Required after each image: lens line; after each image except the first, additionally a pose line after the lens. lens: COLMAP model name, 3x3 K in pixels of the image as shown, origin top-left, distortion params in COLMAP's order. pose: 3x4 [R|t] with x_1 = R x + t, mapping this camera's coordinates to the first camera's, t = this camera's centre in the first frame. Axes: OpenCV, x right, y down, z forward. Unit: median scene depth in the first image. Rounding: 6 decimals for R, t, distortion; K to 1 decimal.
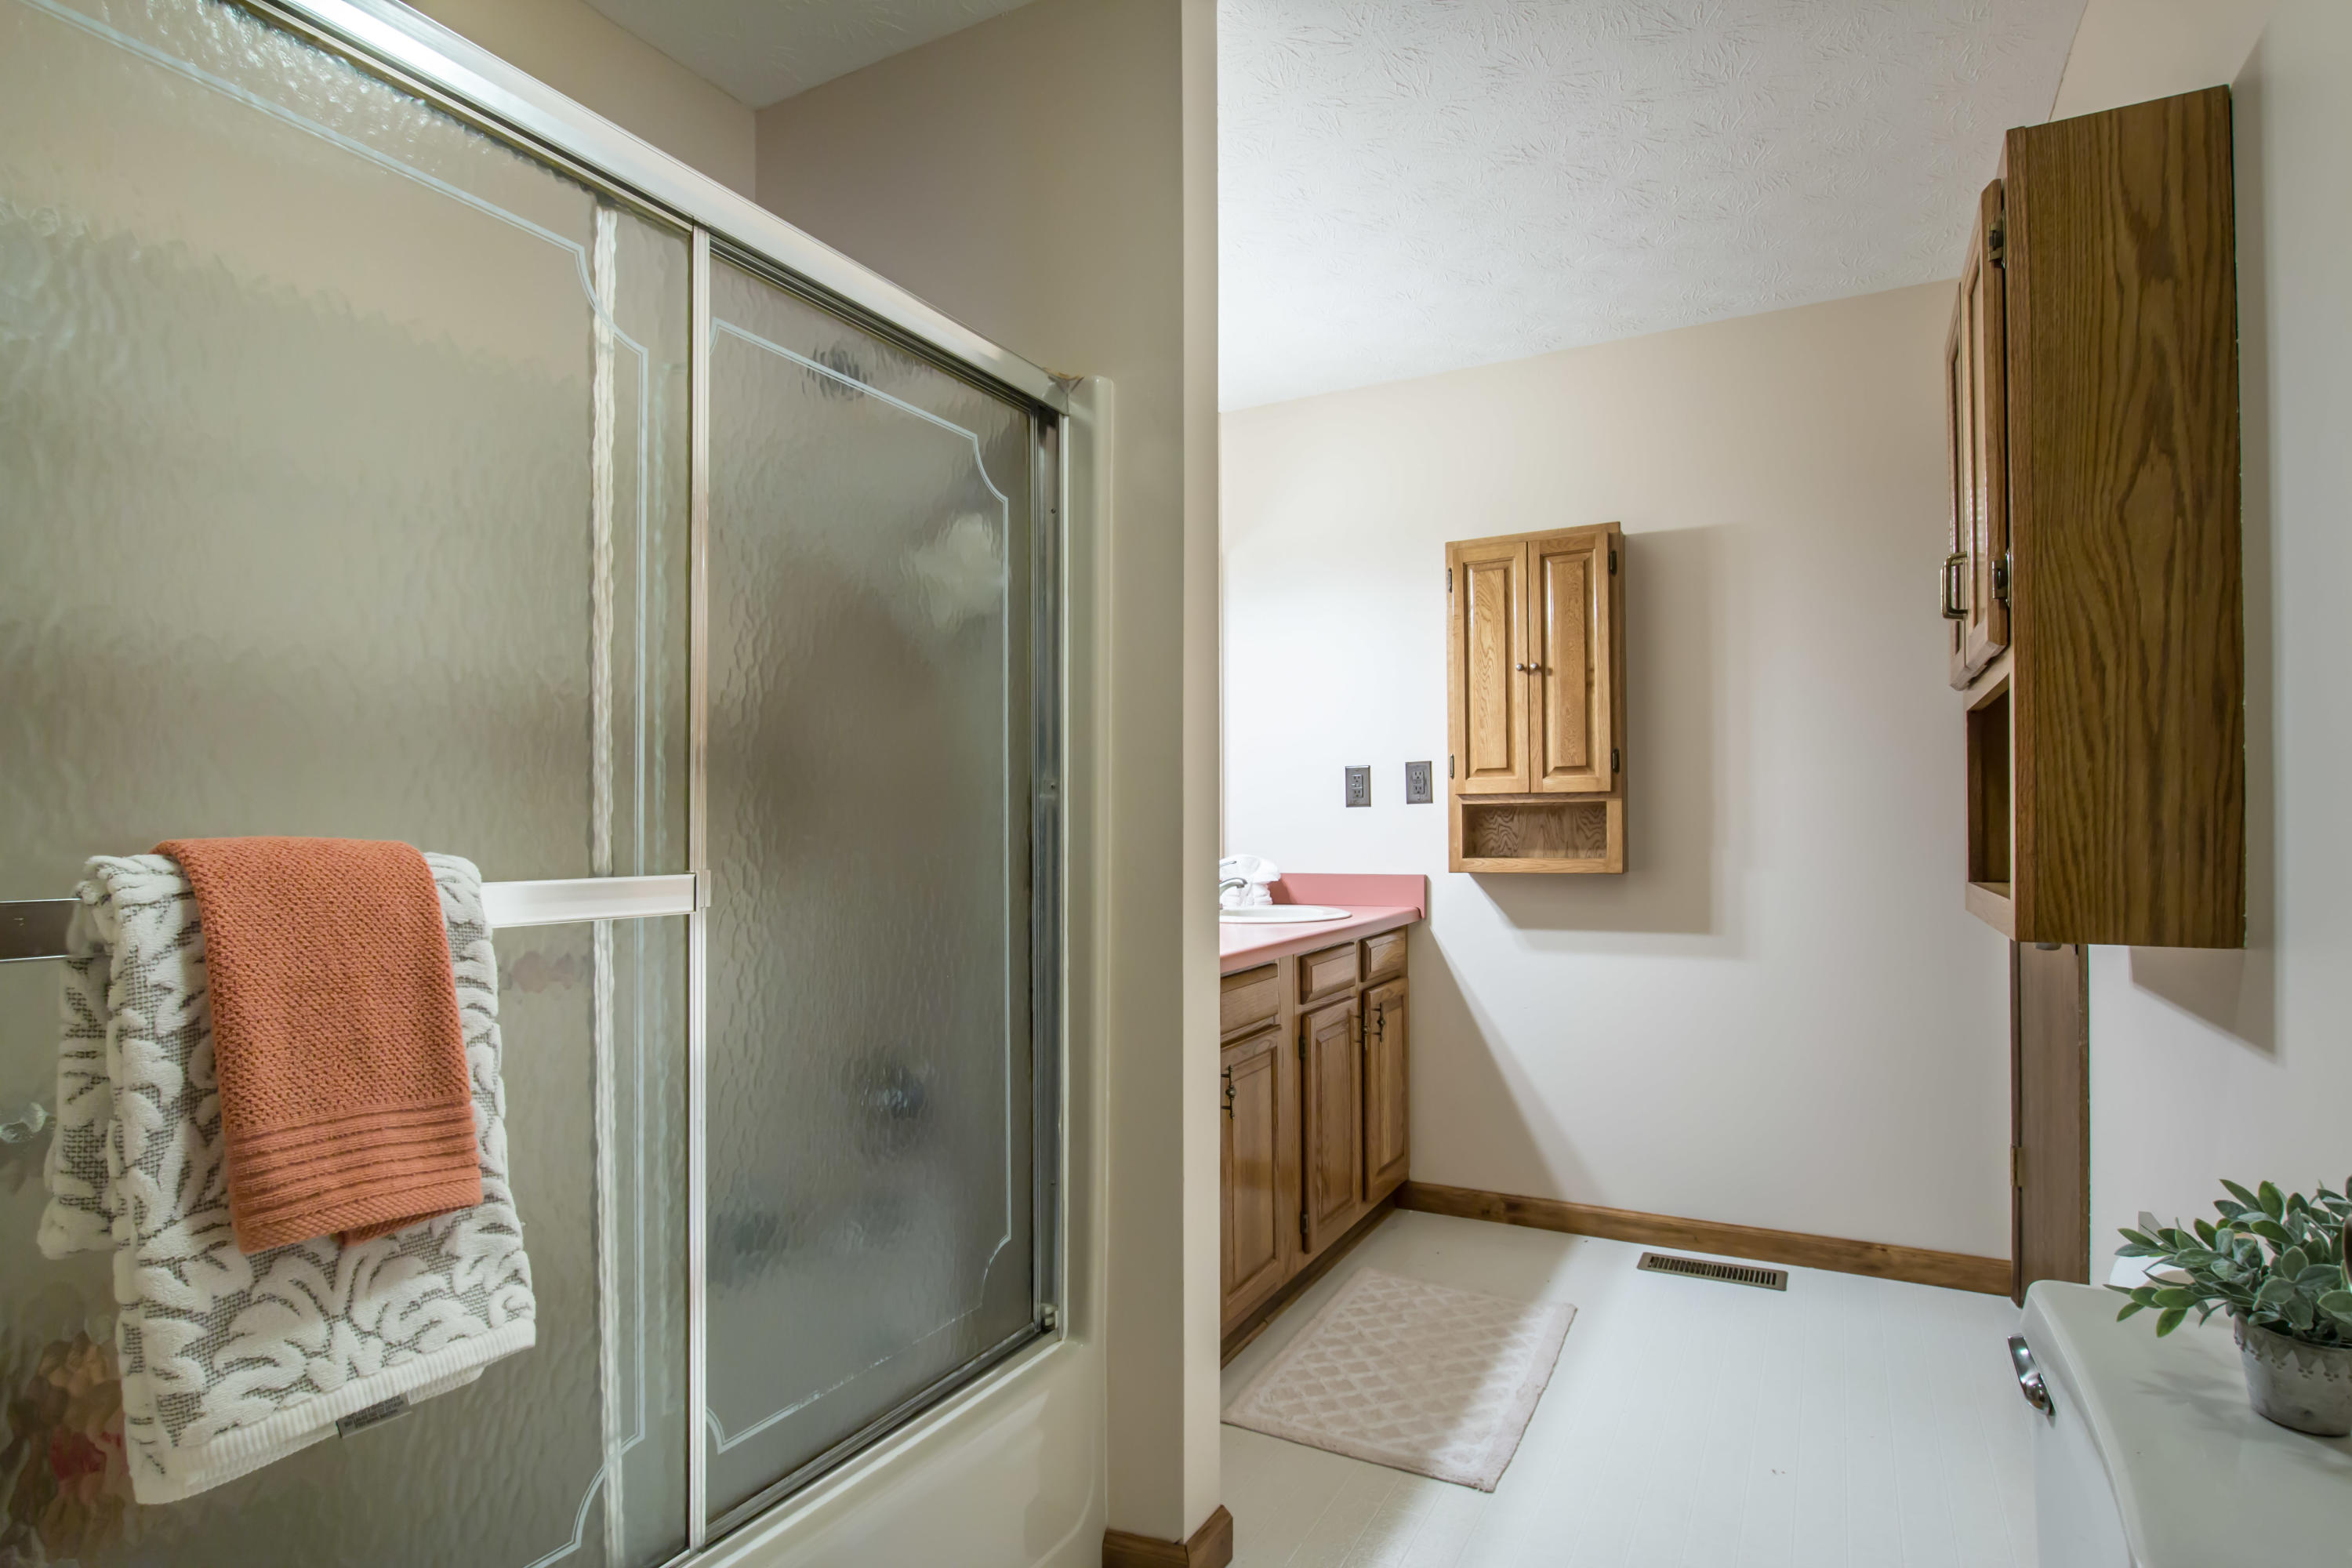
lens RADIAL K [[1206.9, 0, 1167.2], [0, 1206.9, 792.3], [0, 0, 1]] dist [-0.037205, 0.000908]
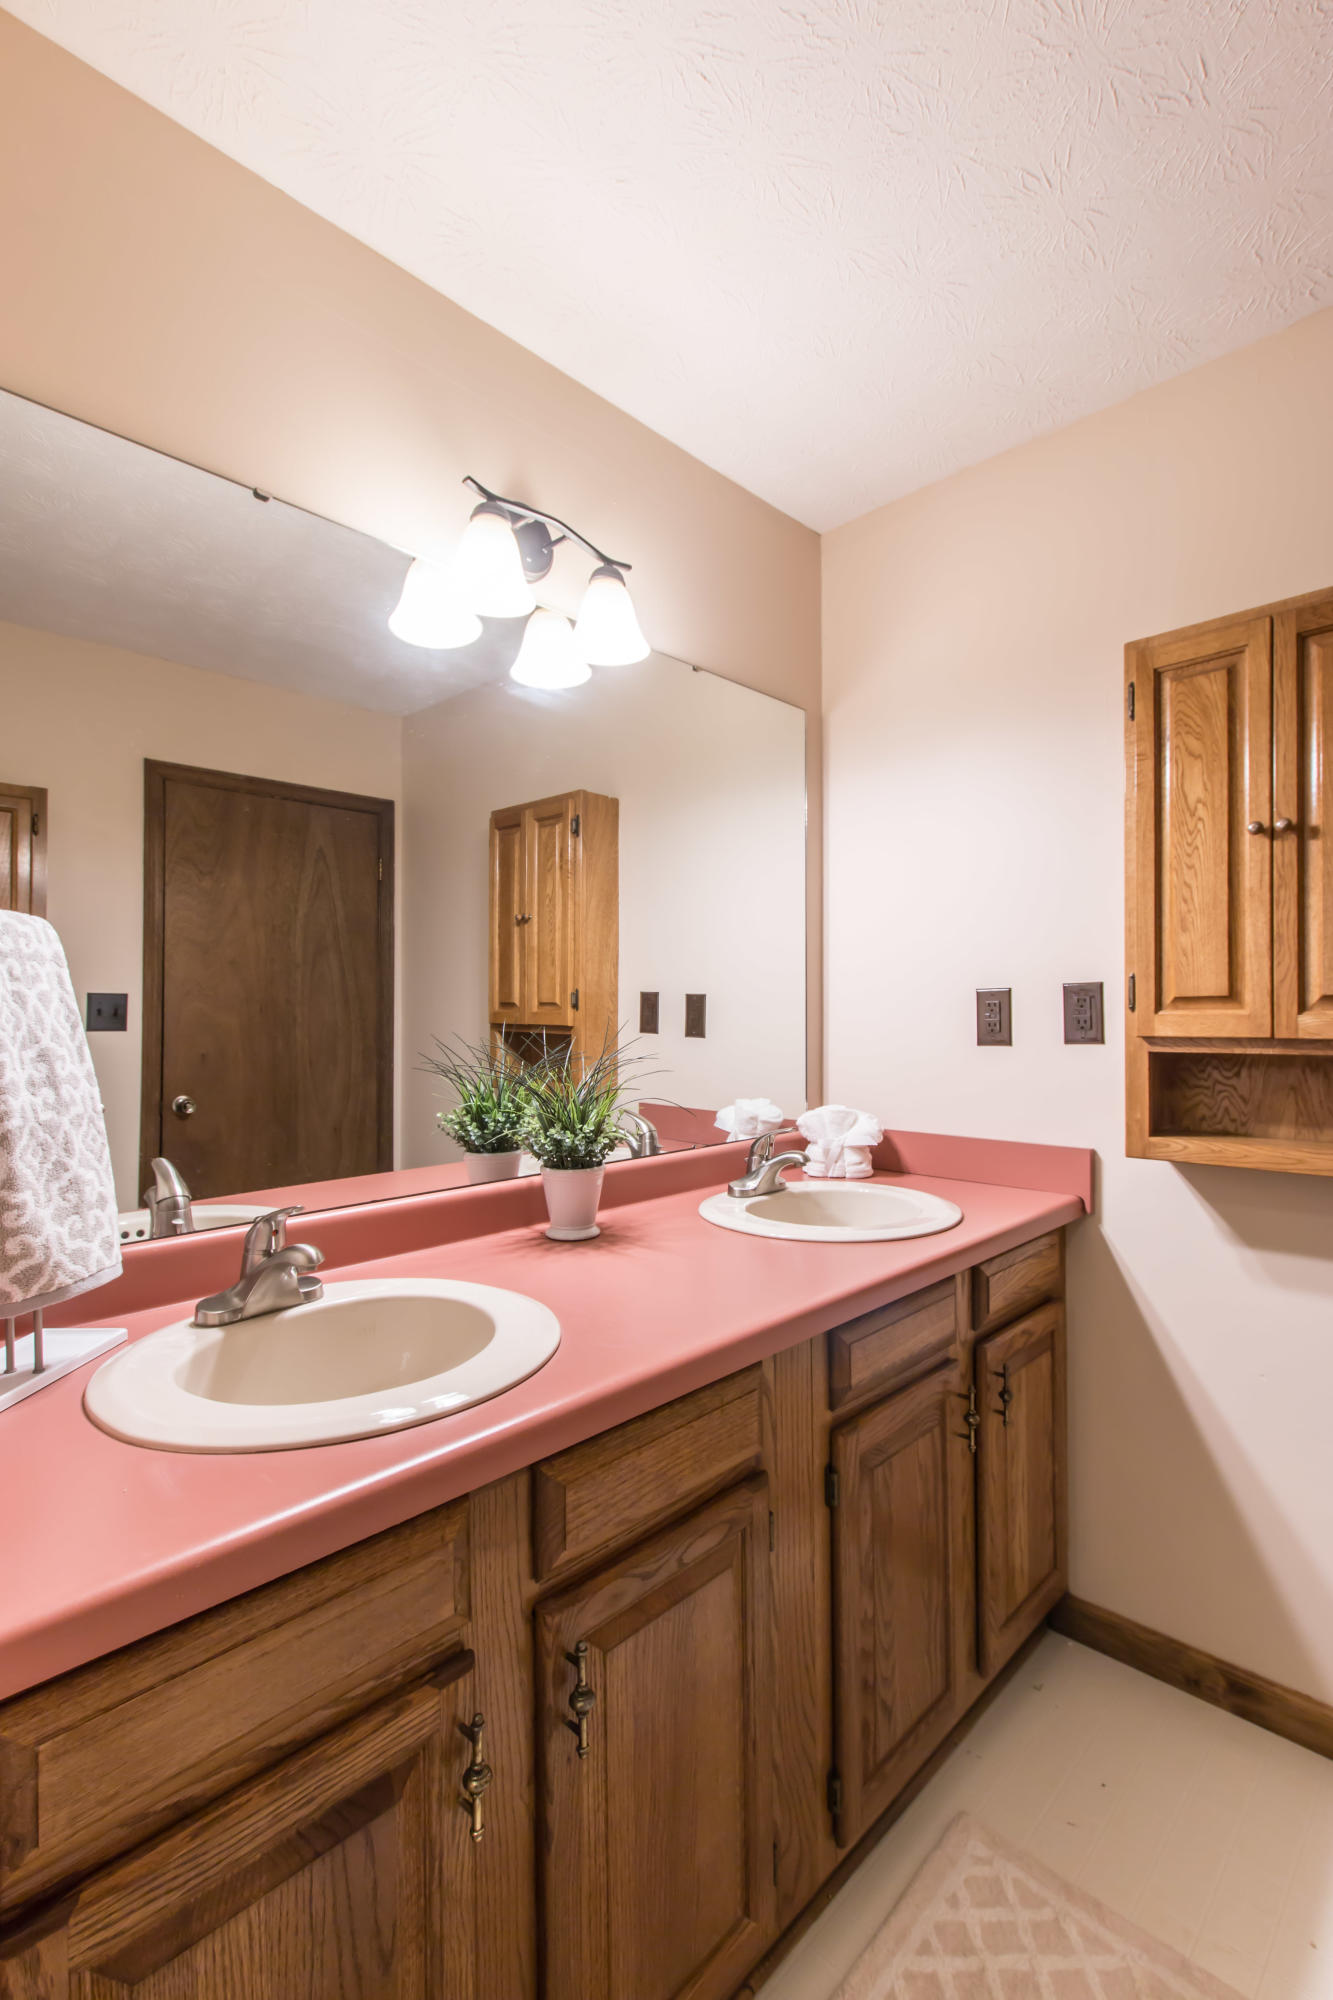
lens RADIAL K [[922.7, 0, 675.2], [0, 922.7, 1007.5], [0, 0, 1]] dist [0.007872, -0.001558]
pose [[0.964638, 0.000322, -0.263578, 0.132843], [0.004837, 0.999809, 0.018924, -0.024260], [0.263534, -0.019530, 0.964452, 0.465814]]
